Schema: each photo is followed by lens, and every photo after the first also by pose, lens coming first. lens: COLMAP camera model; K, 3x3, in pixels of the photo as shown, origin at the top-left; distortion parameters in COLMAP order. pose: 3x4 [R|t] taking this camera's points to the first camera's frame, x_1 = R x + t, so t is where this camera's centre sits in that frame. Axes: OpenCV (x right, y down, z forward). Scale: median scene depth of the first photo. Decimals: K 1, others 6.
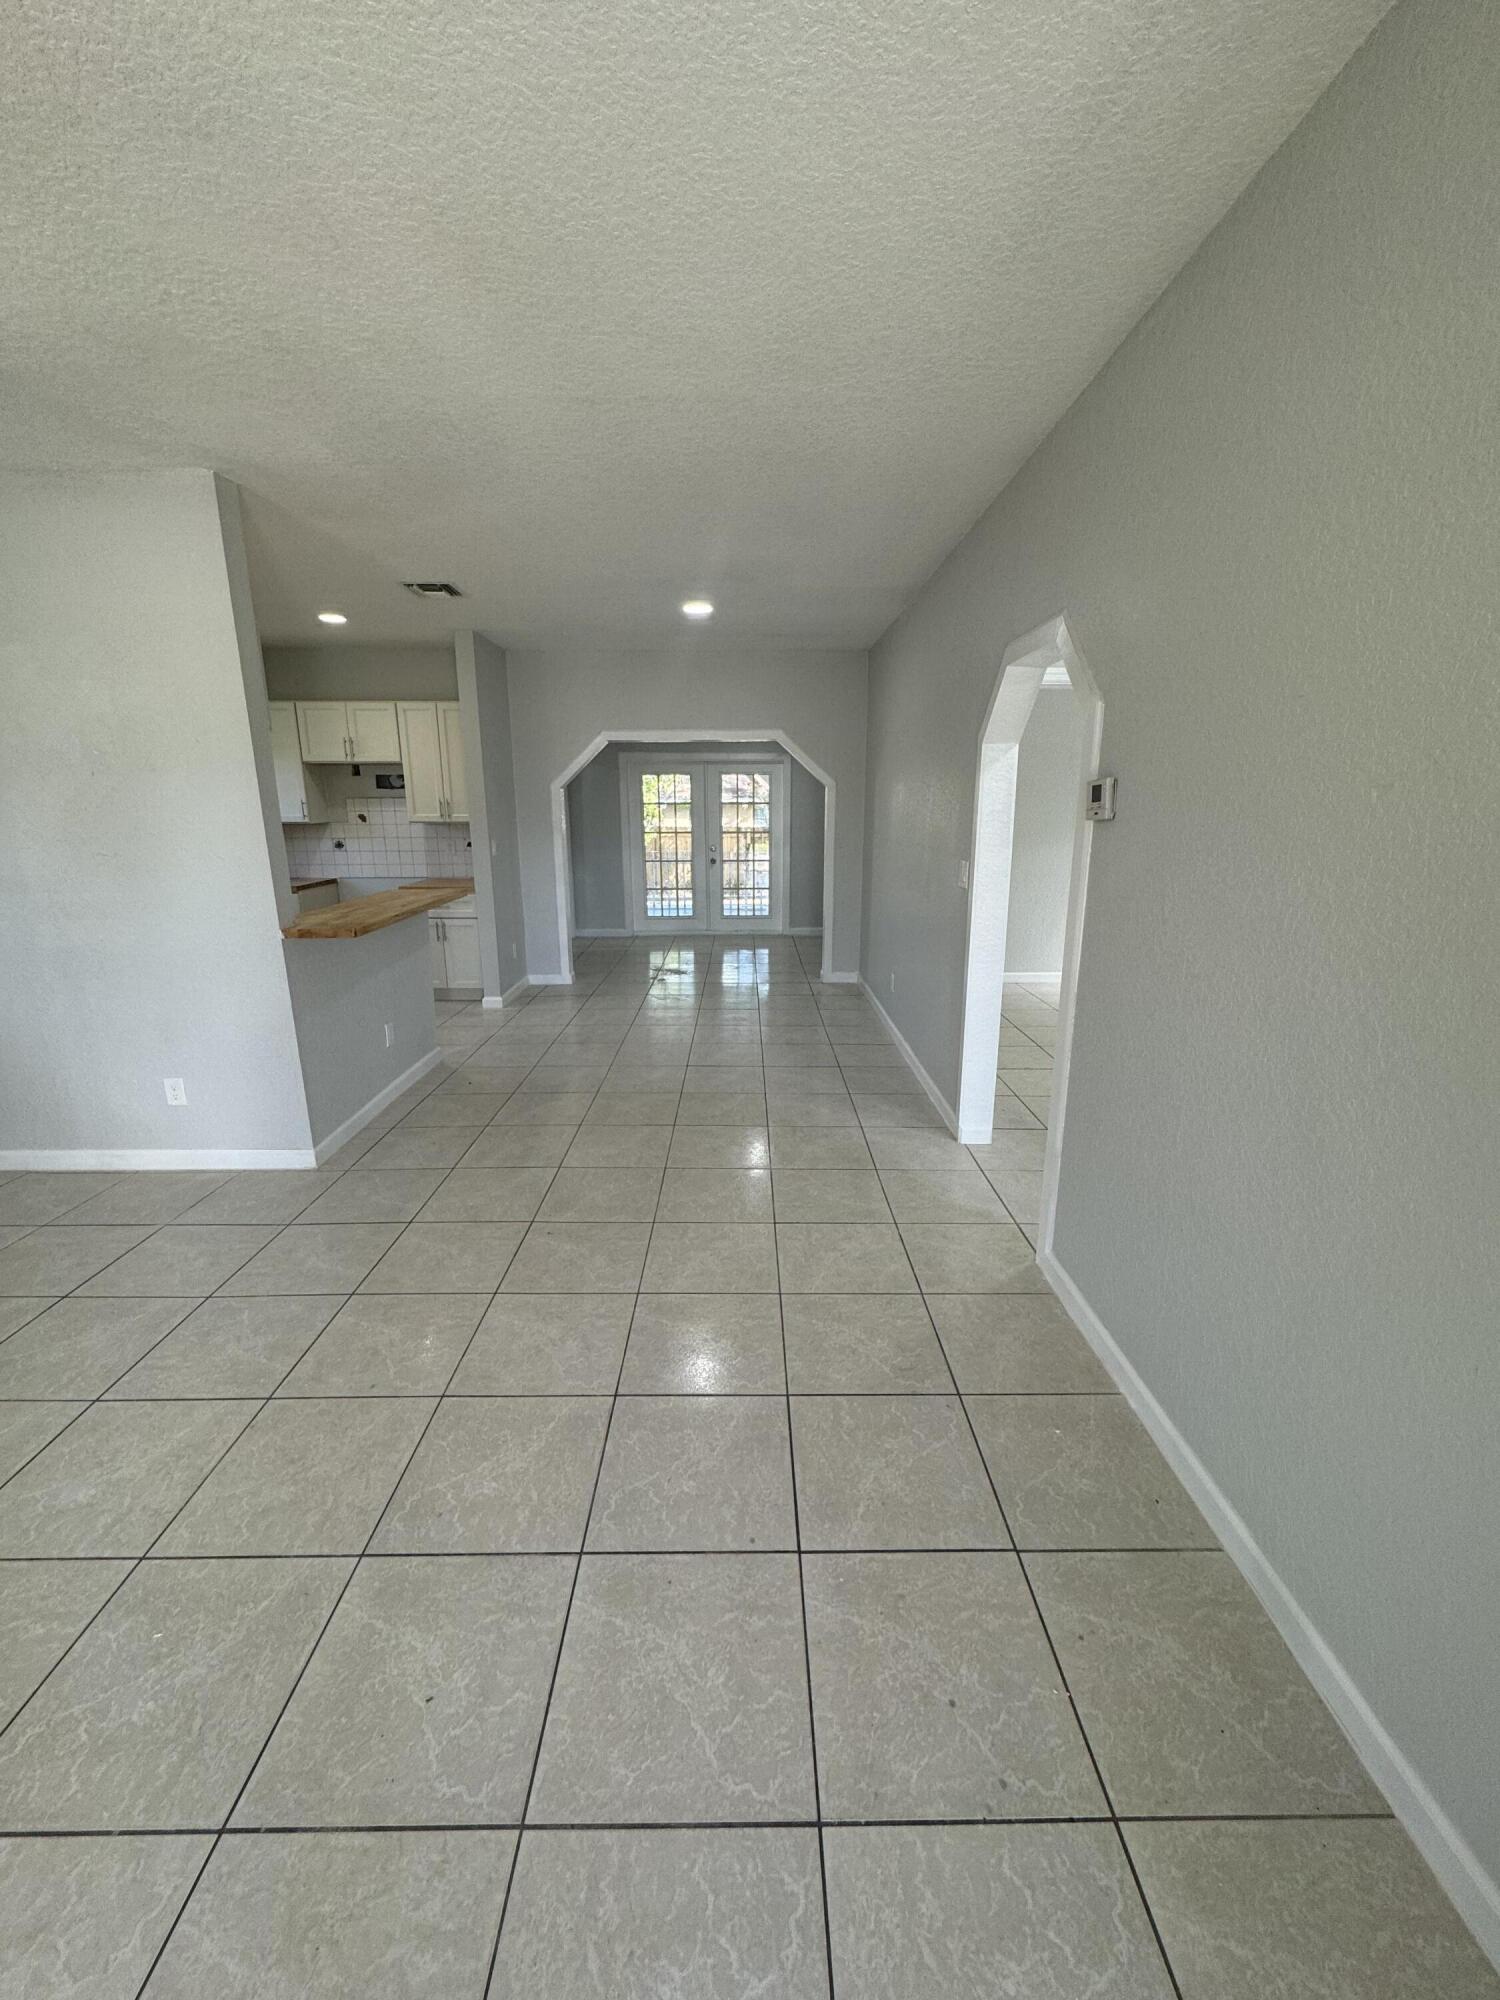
lens RADIAL K [[801.4, 0, 754.6], [0, 801.4, 995.7], [0, 0, 1]] dist [0.000903, 0.000171]
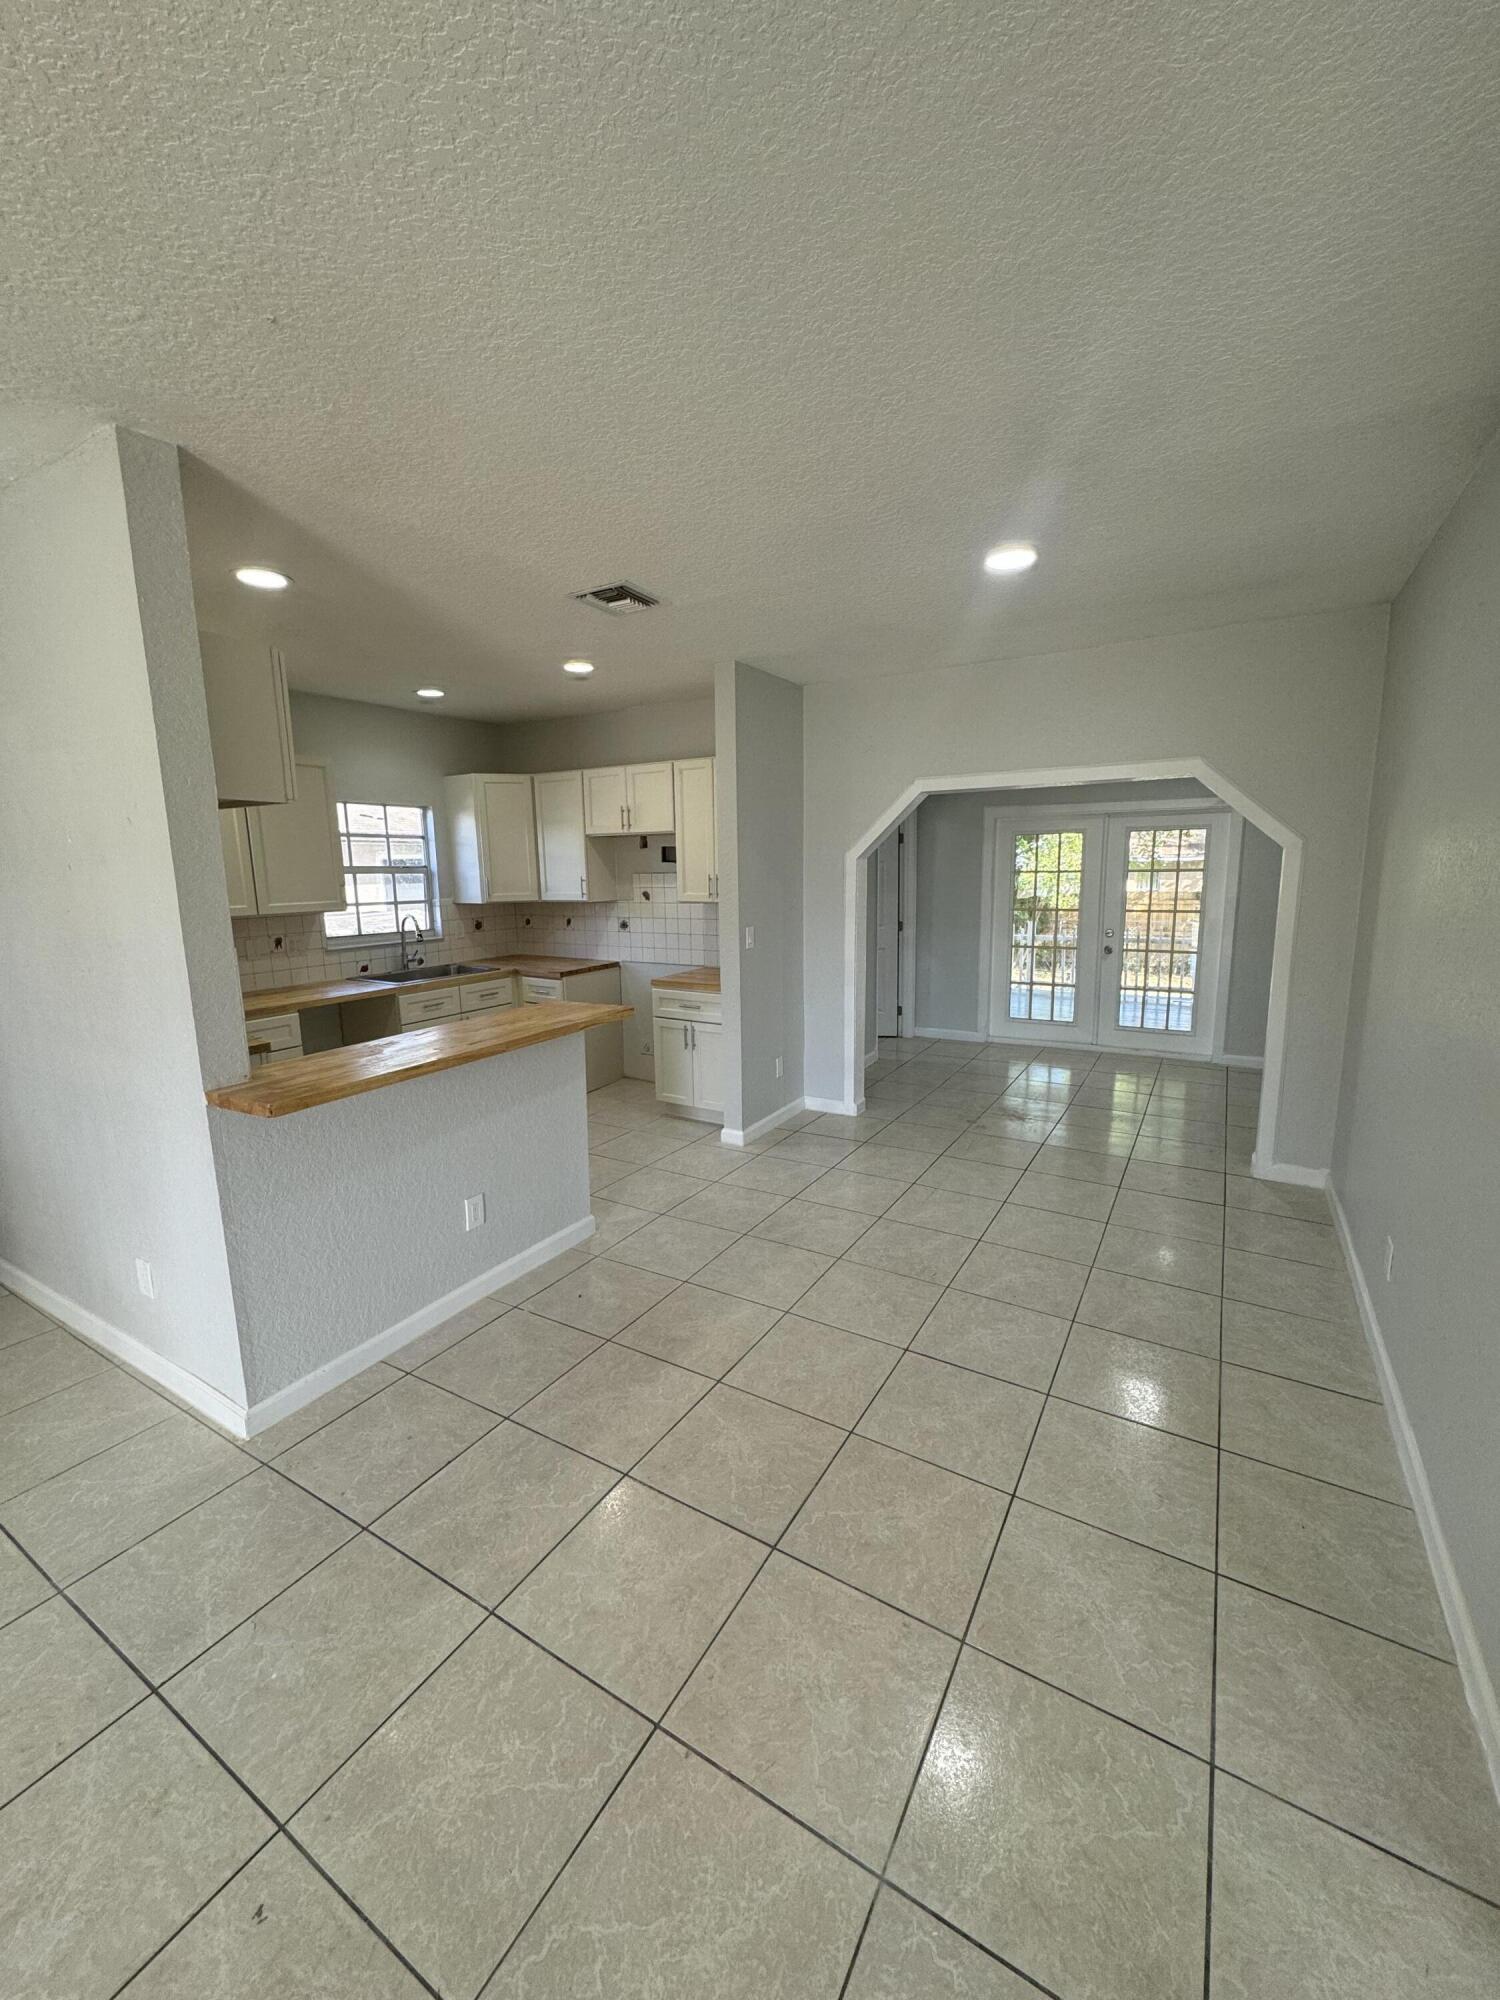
lens RADIAL K [[797.3, 0, 751.5], [0, 797.3, 999.5], [0, 0, 1]] dist [-0.000257, 0.000291]
pose [[0.852616, 0.076849, -0.516857, 0.068986], [-0.109490, 0.993443, -0.032908, -0.092514], [0.510939, 0.084648, 0.855439, 0.322351]]
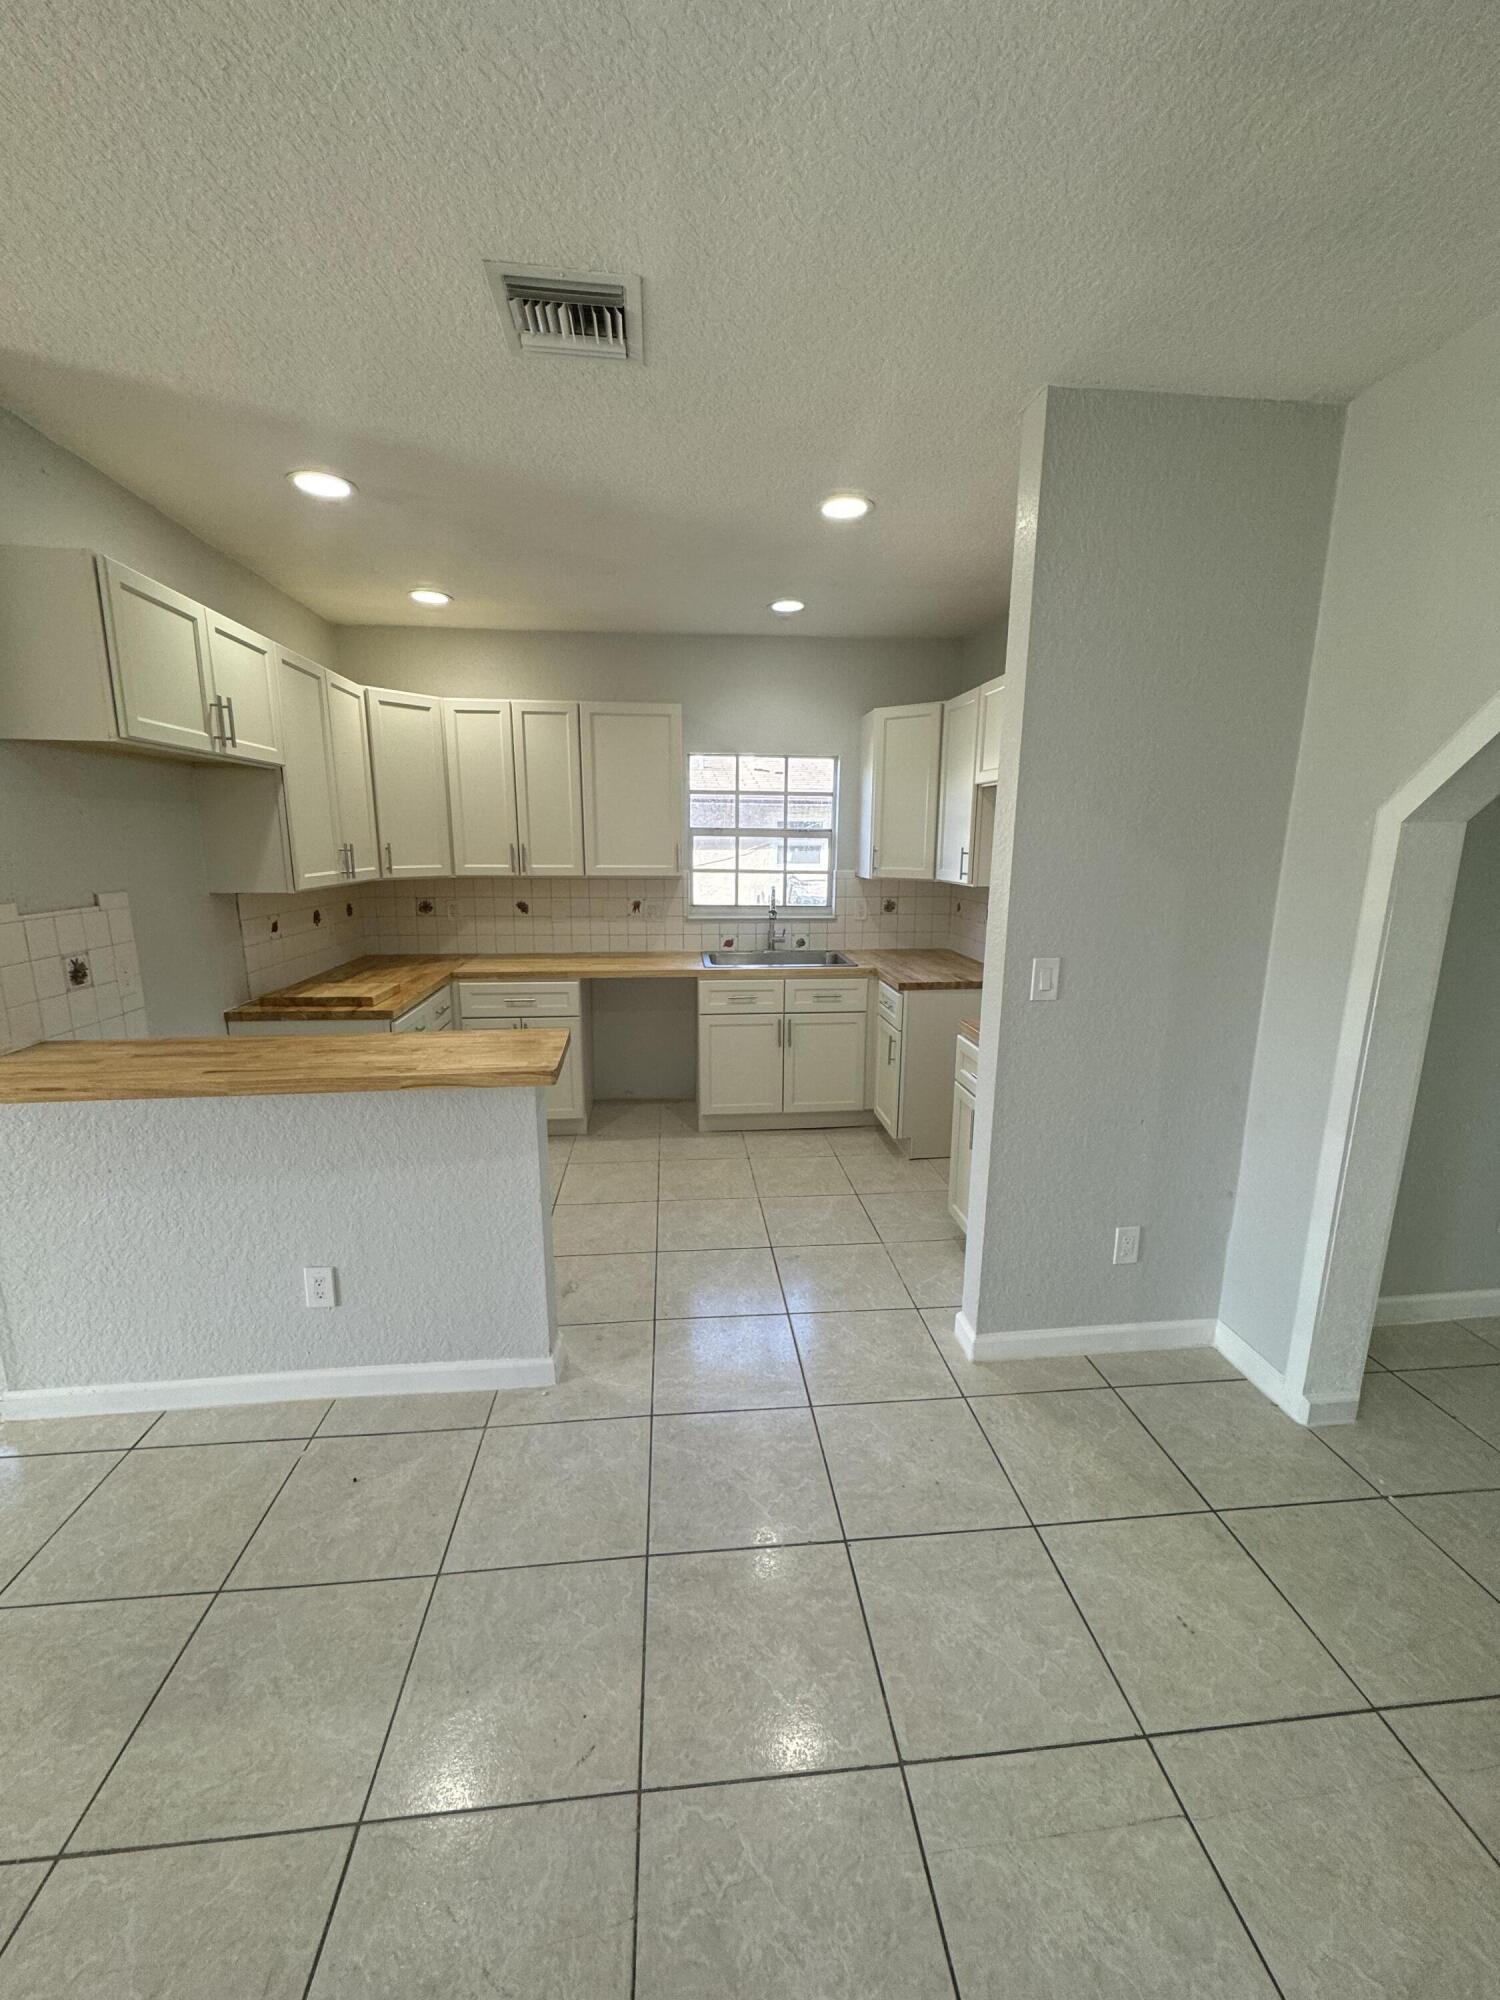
lens RADIAL K [[797.3, 0, 751.5], [0, 797.3, 999.5], [0, 0, 1]] dist [-0.000257, 0.000291]
pose [[0.086995, 0.203007, -0.975305, 0.032379], [-0.239989, 0.954455, 0.177261, -0.191791], [0.966870, 0.218642, 0.131753, 0.746369]]
